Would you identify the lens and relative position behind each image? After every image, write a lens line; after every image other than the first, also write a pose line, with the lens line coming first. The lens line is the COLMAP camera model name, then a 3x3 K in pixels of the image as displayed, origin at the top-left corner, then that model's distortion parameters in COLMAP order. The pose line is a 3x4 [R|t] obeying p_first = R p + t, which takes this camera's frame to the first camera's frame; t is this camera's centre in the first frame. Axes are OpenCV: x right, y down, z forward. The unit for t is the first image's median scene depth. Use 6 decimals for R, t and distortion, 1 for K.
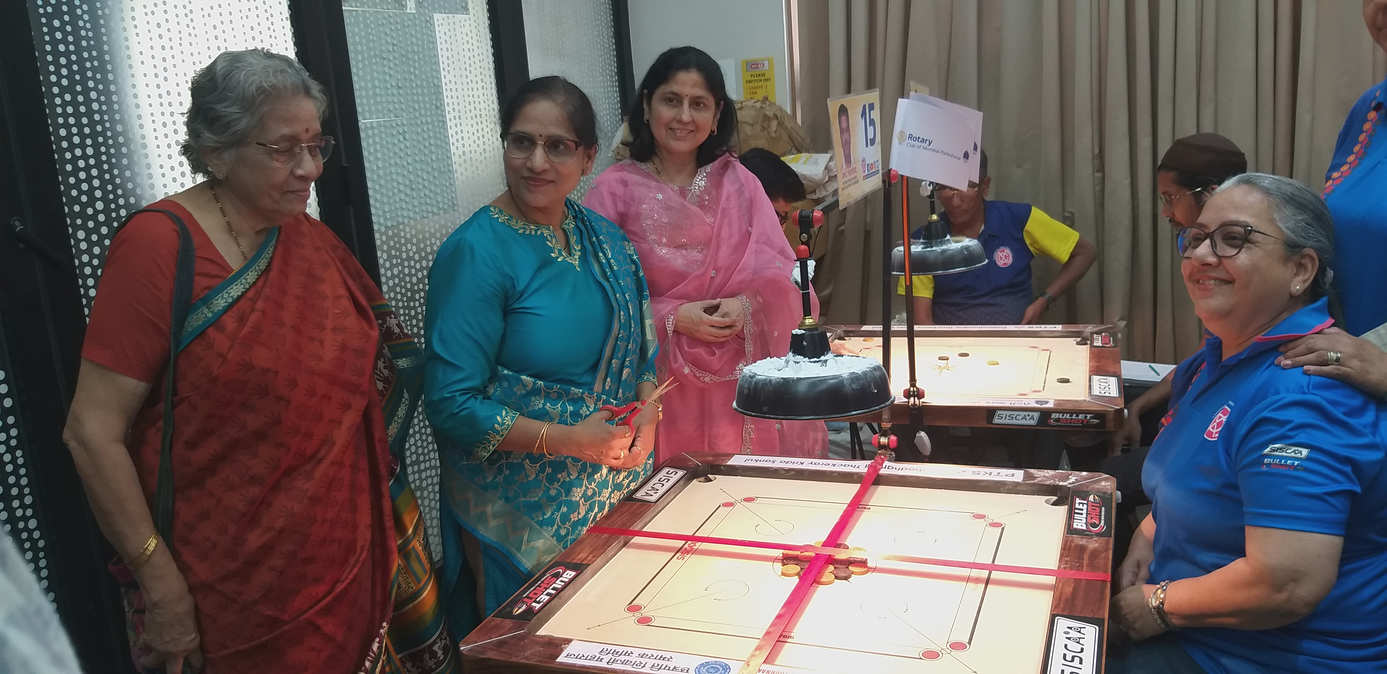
lens RADIAL K [[1136.7, 0, 663.3], [0, 1136.7, 318.3], [0, 0, 1]] dist [0.077243, -0.154665]
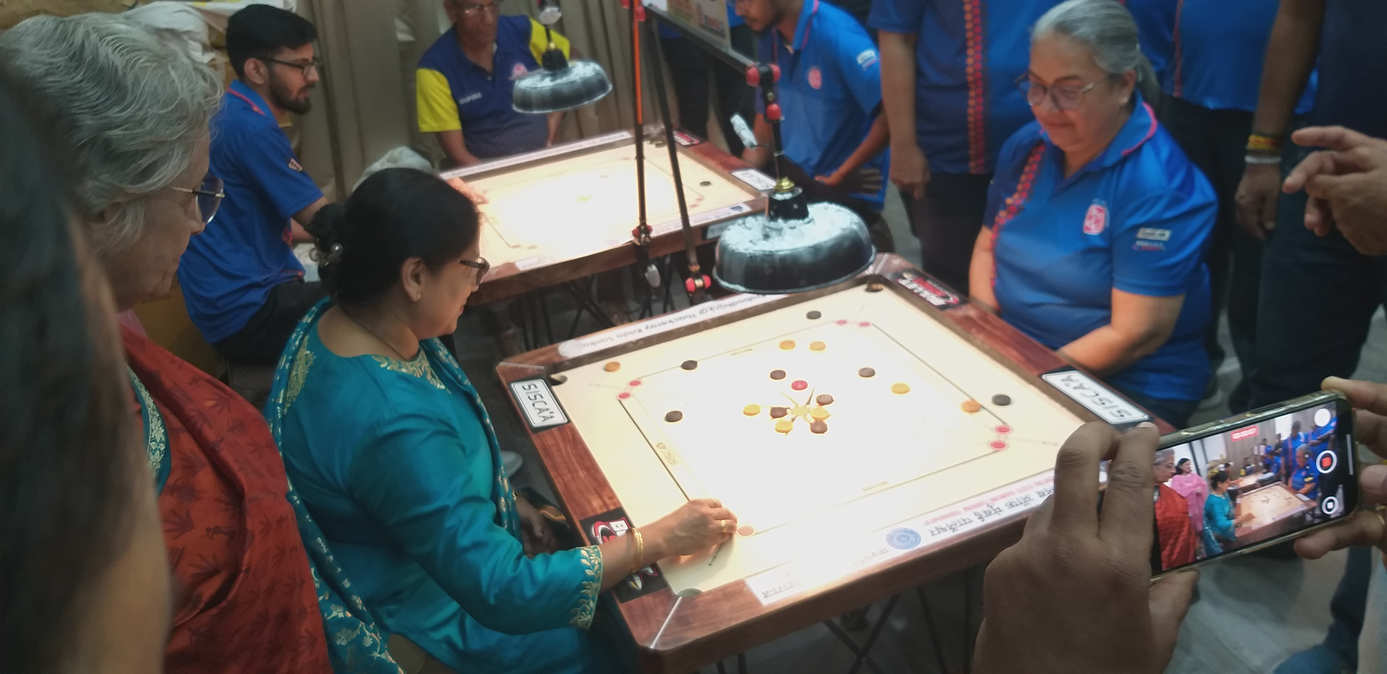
lens RADIAL K [[1136.7, 0, 703.5], [0, 1136.7, 338.9], [0, 0, 1]] dist [0.077243, -0.154665]
pose [[0.702698, -0.318149, 0.636393, -0.435829], [0.186425, 0.945536, 0.266849, -0.107727], [-0.686630, -0.068874, 0.723737, 0.256840]]
